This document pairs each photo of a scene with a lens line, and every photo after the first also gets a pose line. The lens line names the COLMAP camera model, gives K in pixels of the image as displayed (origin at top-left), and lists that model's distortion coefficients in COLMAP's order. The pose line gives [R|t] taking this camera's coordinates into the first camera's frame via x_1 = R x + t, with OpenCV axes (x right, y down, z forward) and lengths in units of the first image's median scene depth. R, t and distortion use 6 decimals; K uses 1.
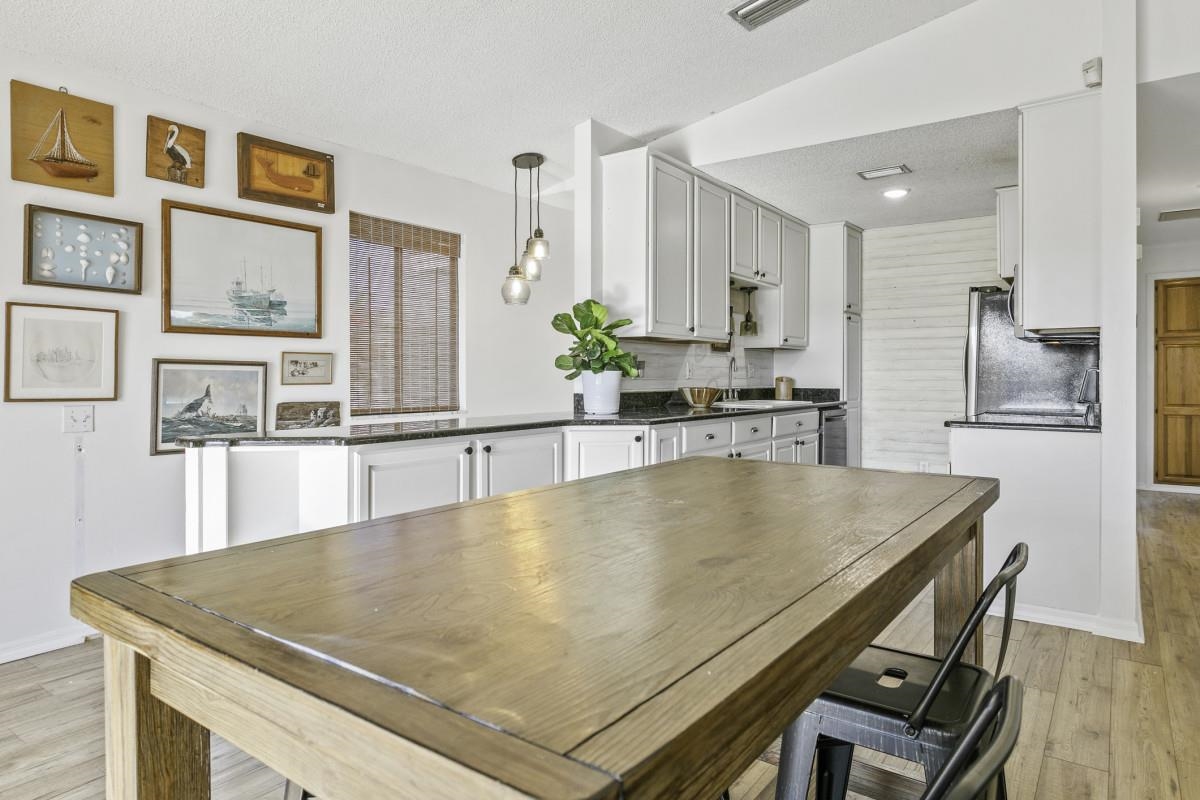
lens RADIAL K [[722.8, 0, 589.3], [0, 722.8, 381.2], [0, 0, 1]] dist [-0.004718, 0.005930]
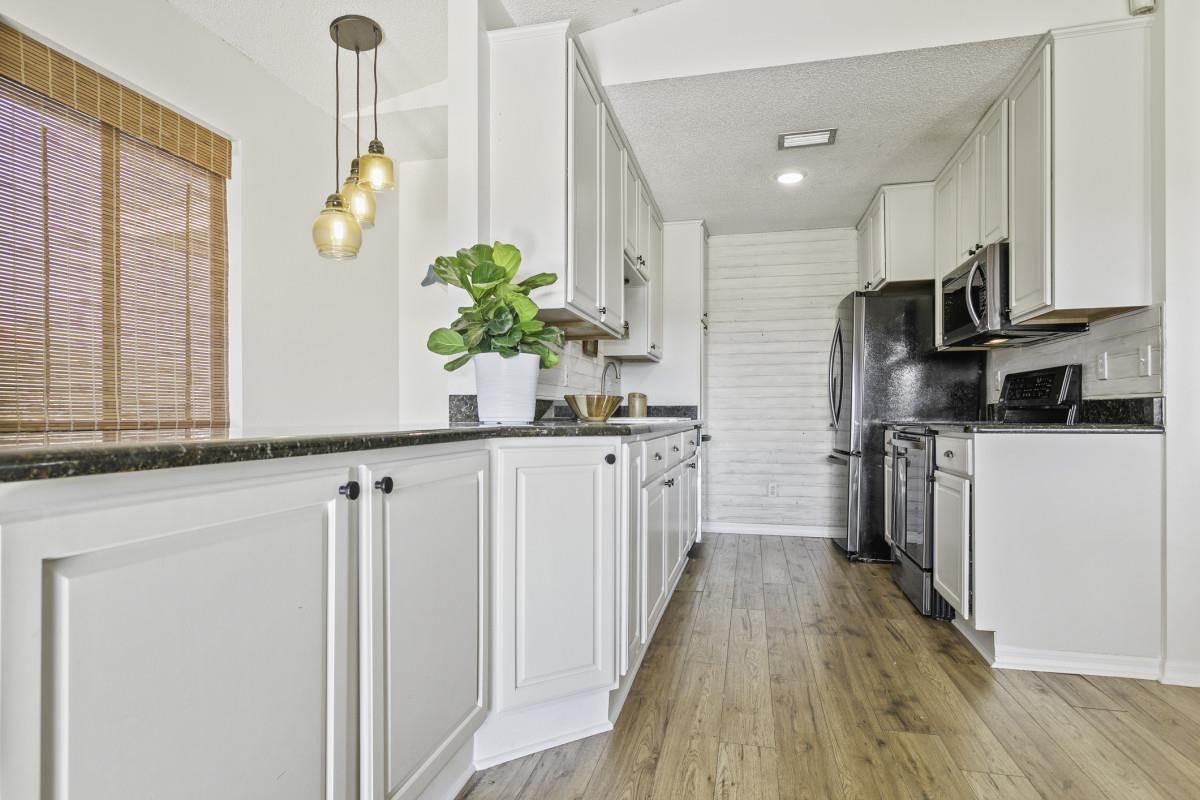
lens RADIAL K [[657.3, 0, 593.7], [0, 657.3, 415.4], [0, 0, 1]] dist [0.001529, 0.001505]
pose [[0.920863, -0.001128, 0.389885, -0.130844], [0.004598, 0.999958, -0.007967, 0.040672], [-0.389859, 0.009129, 0.920829, 0.428152]]
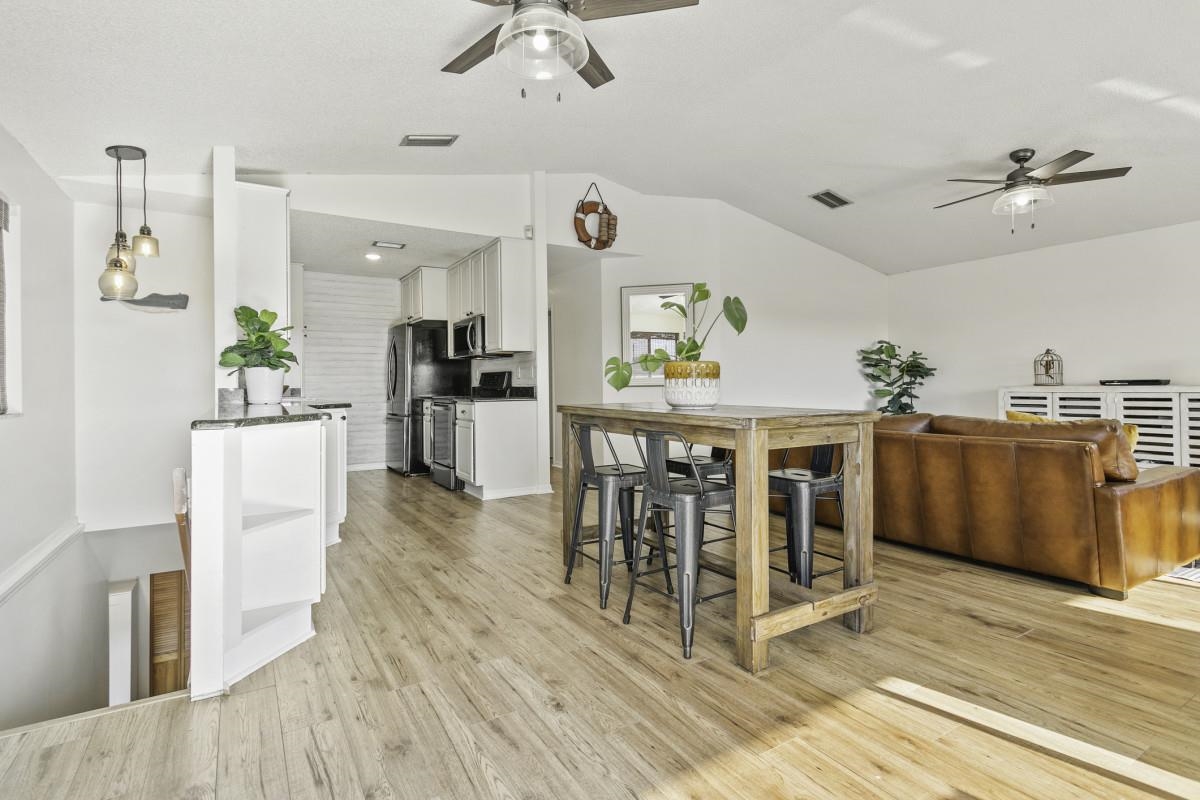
lens RADIAL K [[585.1, 0, 590.3], [0, 585.1, 376.8], [0, 0, 1]] dist [0.002616, 0.003005]
pose [[0.385415, 0.008416, 0.922705, -0.635716], [0.020494, 0.999634, -0.017678, 0.027300], [-0.922516, 0.025723, 0.385101, 0.135368]]
